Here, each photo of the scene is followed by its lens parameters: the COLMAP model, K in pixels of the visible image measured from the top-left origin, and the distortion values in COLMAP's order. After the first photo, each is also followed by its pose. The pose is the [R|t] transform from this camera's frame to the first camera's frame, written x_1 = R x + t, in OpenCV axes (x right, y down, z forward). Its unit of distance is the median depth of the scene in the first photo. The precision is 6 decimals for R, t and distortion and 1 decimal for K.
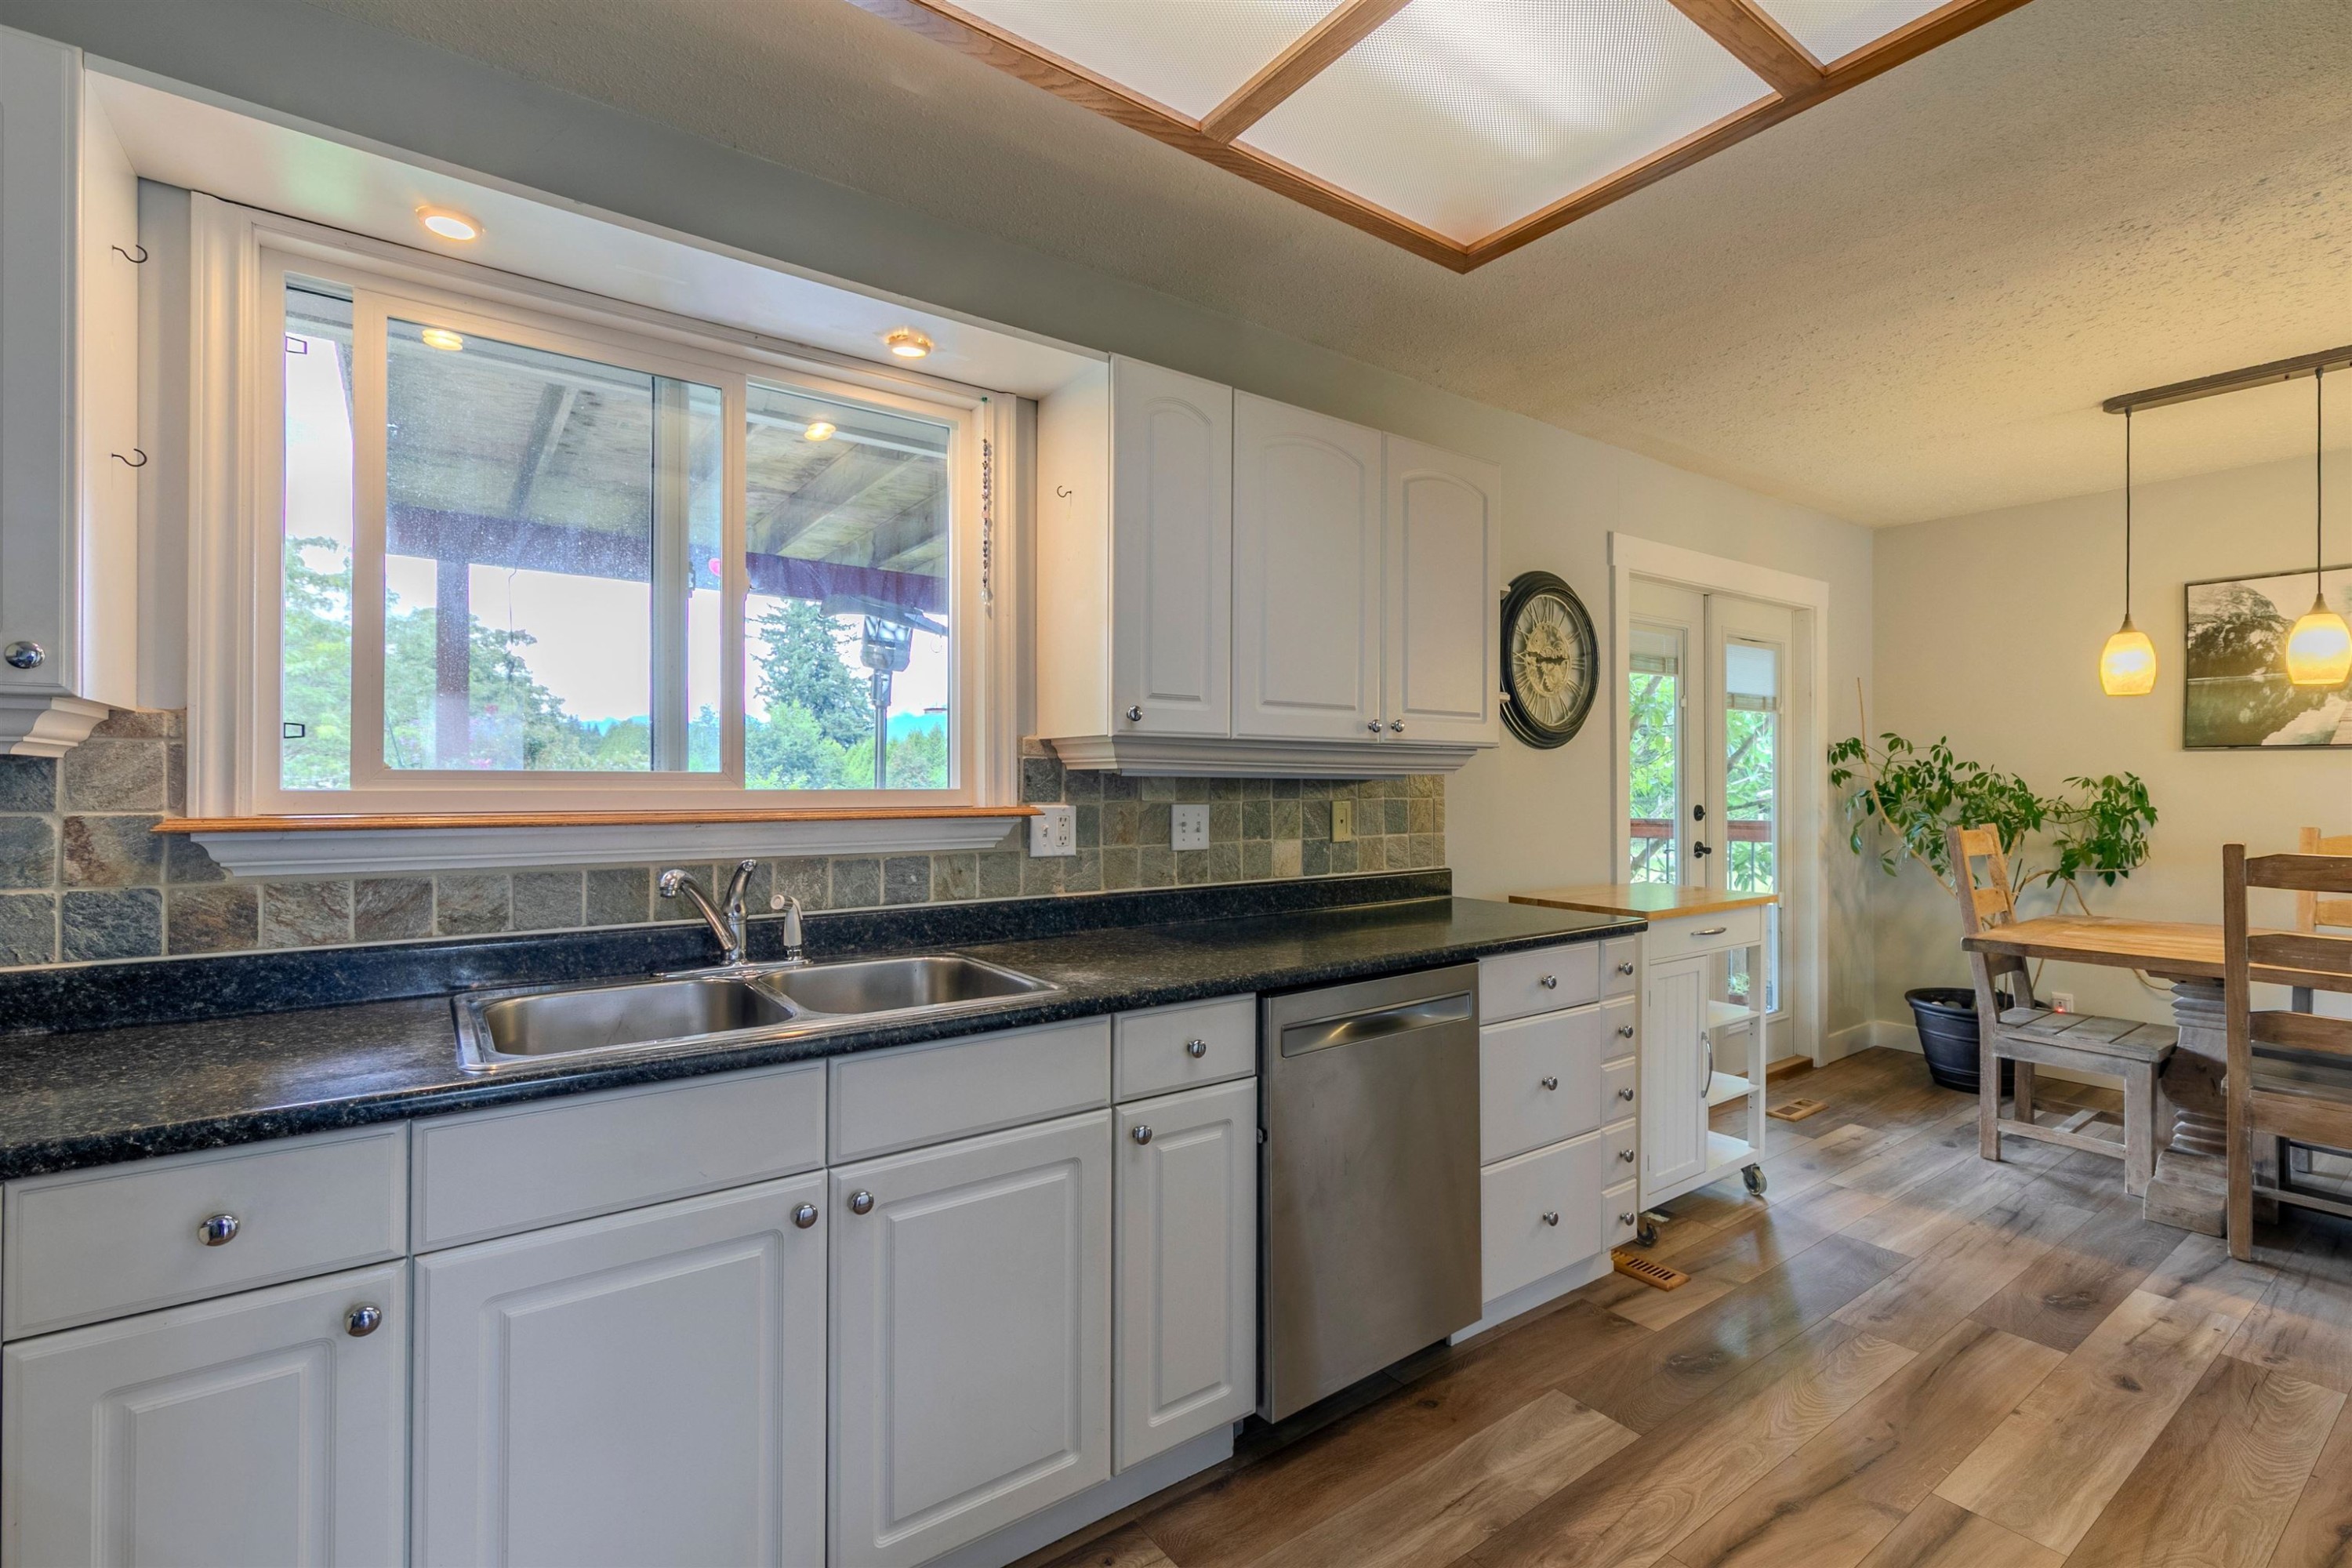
lens RADIAL K [[1065.7, 0, 1180.3], [0, 1065.7, 770.2], [0, 0, 1]] dist [0.000790, 0.000096]
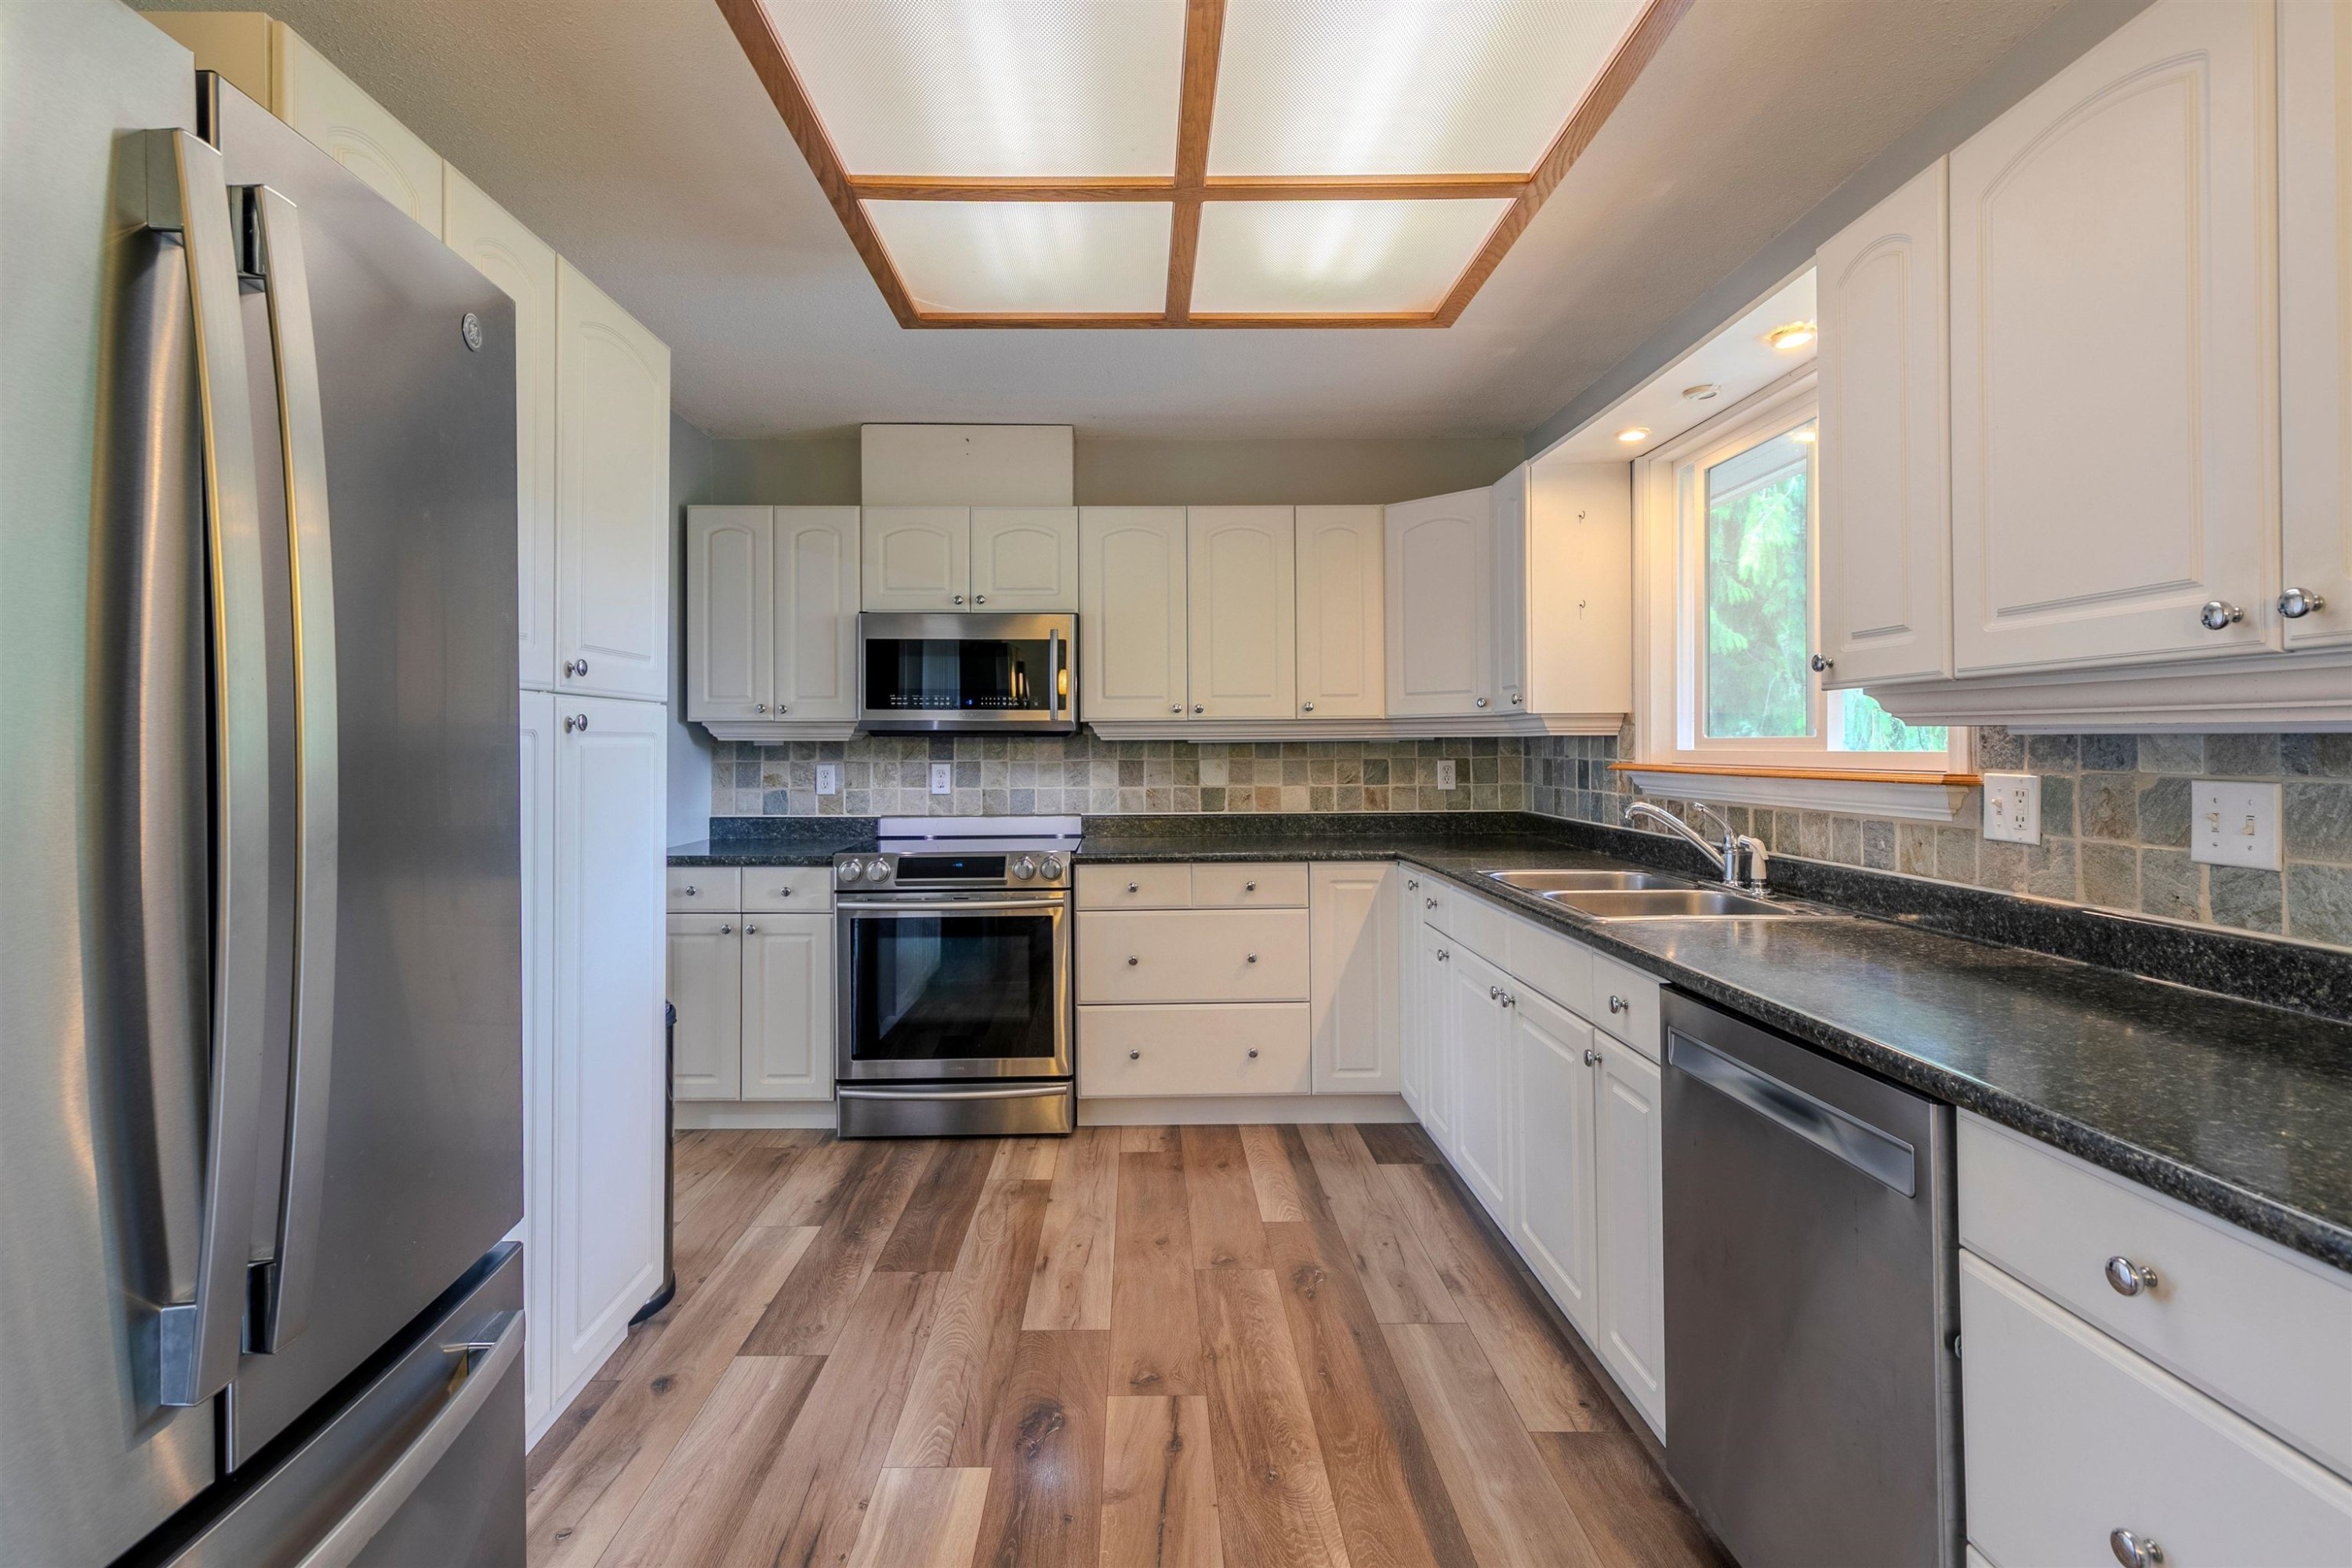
lens RADIAL K [[1076.6, 0, 1168.8], [0, 1076.6, 734.1], [0, 0, 1]] dist [-0.000010, -0.000895]
pose [[-0.569228, -0.008903, -0.822132, 0.819892], [0.013504, 0.999705, -0.020176, 0.011602], [0.822069, -0.022587, -0.568940, 0.912792]]
